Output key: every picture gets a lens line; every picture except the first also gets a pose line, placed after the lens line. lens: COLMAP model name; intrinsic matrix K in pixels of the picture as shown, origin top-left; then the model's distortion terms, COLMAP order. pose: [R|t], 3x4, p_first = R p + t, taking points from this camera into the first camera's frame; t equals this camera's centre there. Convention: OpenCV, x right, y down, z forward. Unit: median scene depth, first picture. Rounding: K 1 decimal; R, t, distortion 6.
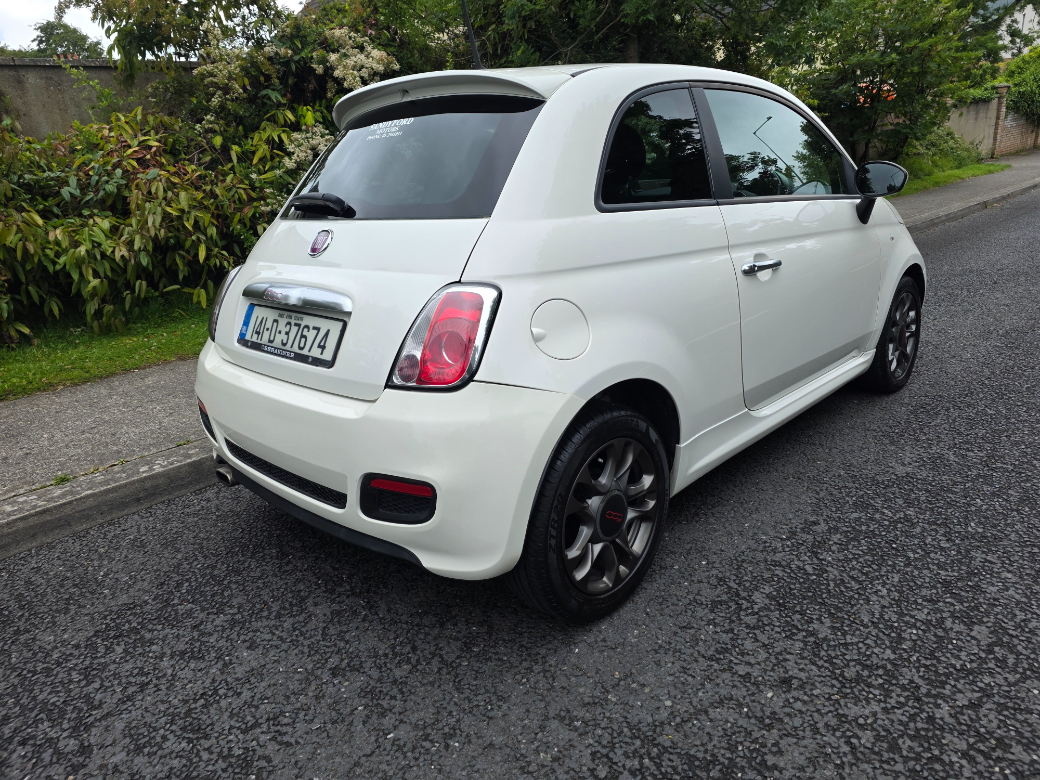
lens RADIAL K [[692.6, 0, 520.0], [0, 692.6, 390.0], [0, 0, 1]] dist [0.027158, -0.002692]
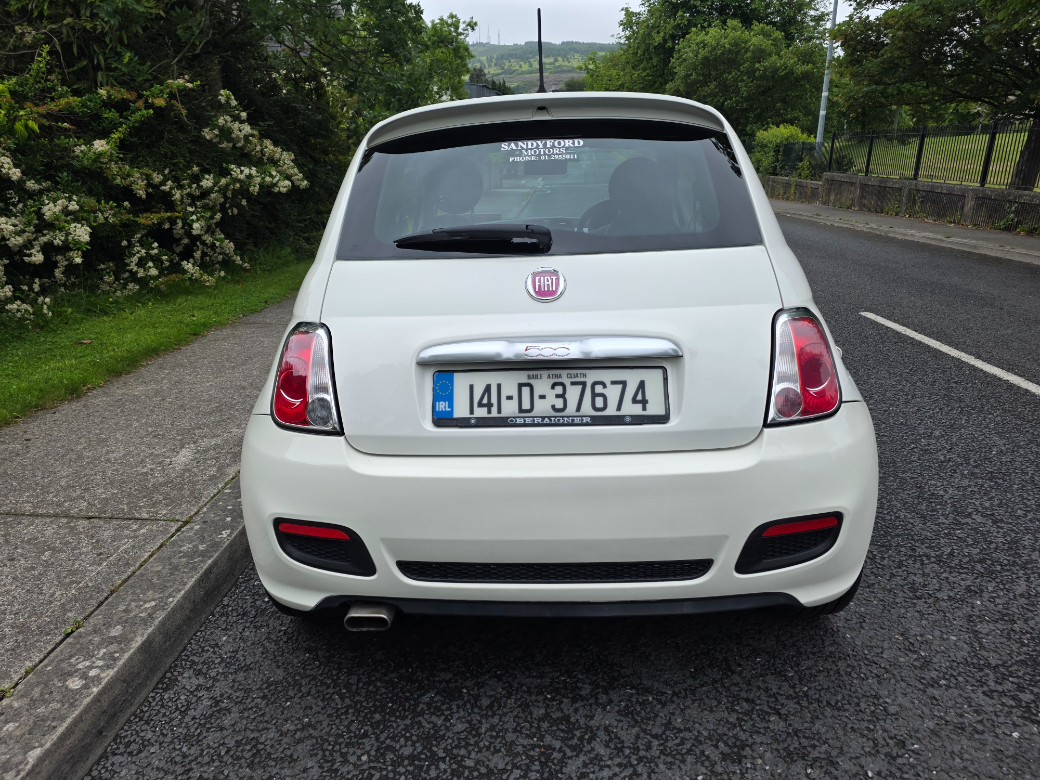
lens RADIAL K [[716.1, 0, 516.4], [0, 716.1, 397.0], [0, 0, 1]] dist [0.009930, 0.001070]
pose [[0.758726, -0.161955, 0.630956, -0.922771], [0.185048, 0.982283, 0.029613, -0.117845], [-0.624574, 0.094289, 0.775253, 0.398904]]
